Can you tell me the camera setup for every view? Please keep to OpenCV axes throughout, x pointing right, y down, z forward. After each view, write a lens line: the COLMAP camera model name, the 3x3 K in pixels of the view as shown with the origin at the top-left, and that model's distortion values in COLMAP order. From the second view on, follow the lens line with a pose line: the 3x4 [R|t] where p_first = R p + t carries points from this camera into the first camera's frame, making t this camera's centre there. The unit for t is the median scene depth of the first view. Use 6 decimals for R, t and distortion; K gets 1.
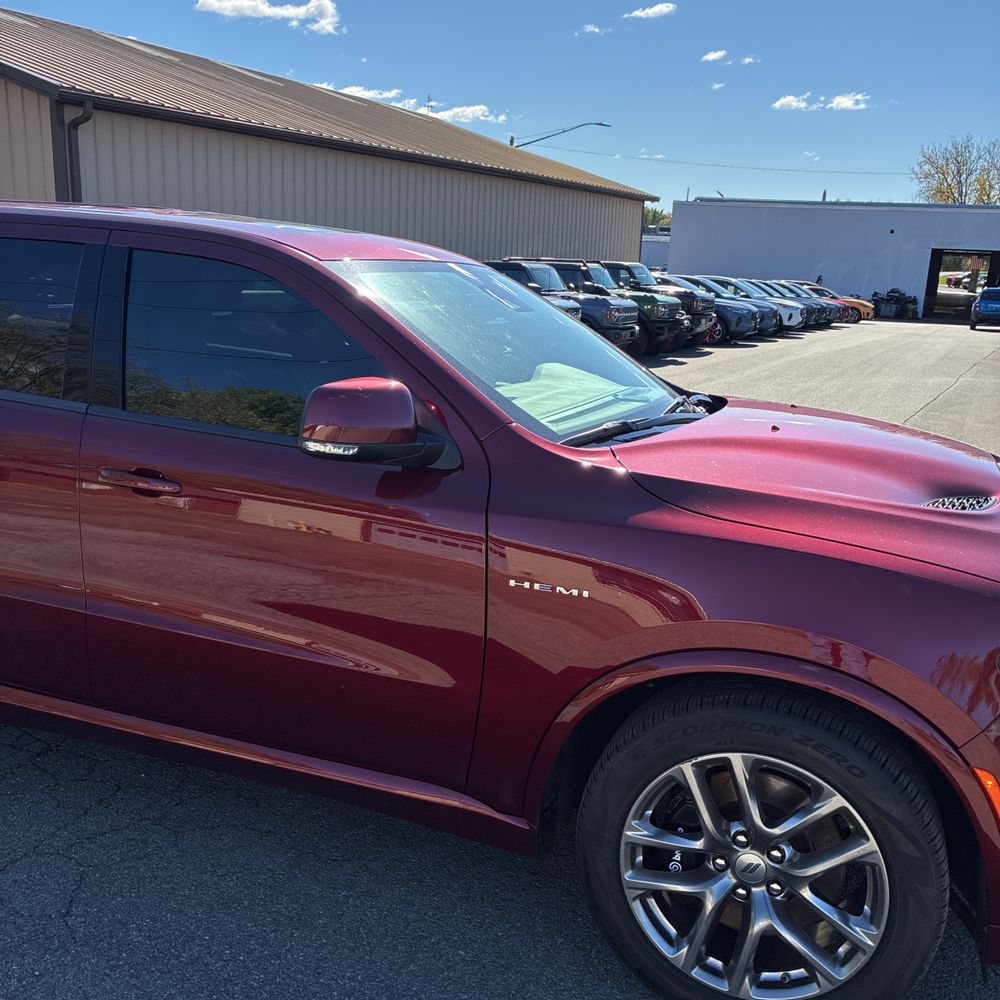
lens RADIAL K [[1001.6, 0, 504.9], [0, 1001.6, 498.7], [0, 0, 1]] dist [0.018712, 0.000000]
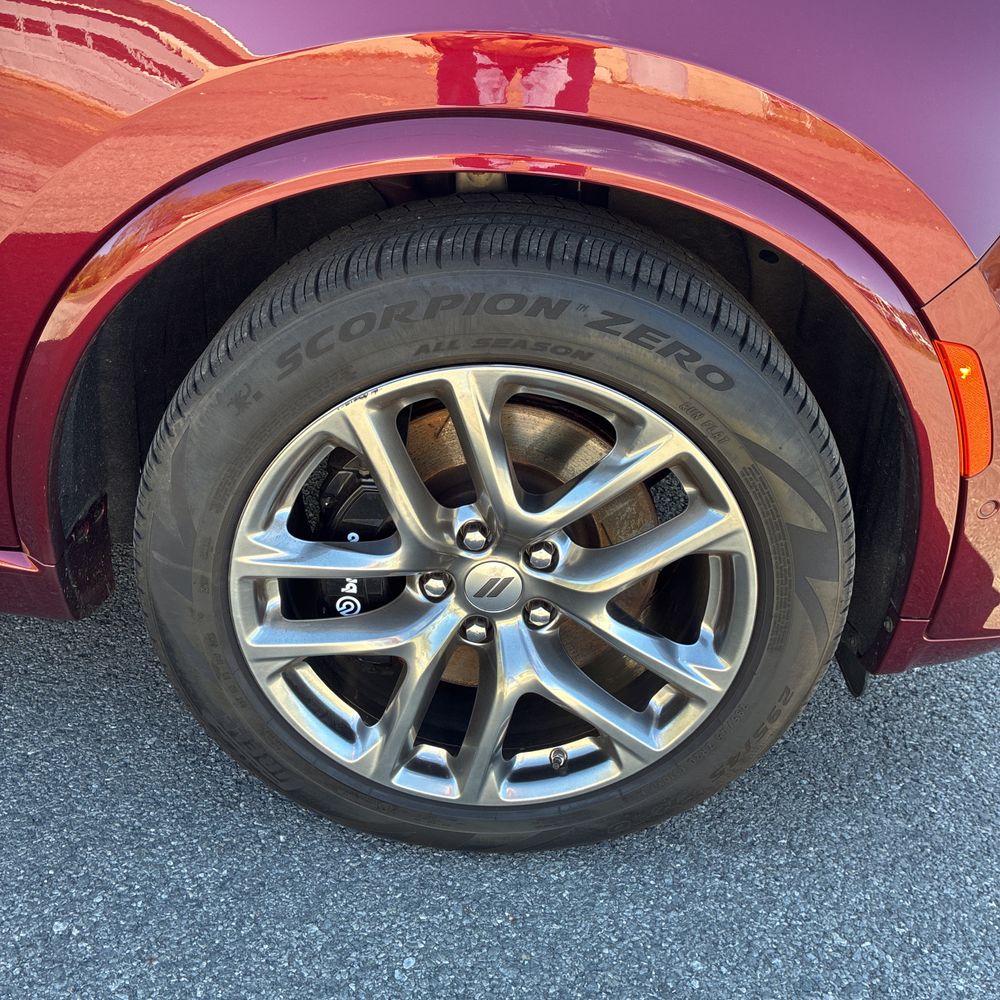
lens RADIAL K [[1001.6, 0, 503.4], [0, 1001.6, 499.9], [0, 0, 1]] dist [0.018712, 0.000000]
pose [[0.941238, -0.134880, 0.309643, 0.097495], [0.023870, 0.941070, 0.337369, 0.153629], [-0.336900, -0.310153, 0.888990, 0.559899]]
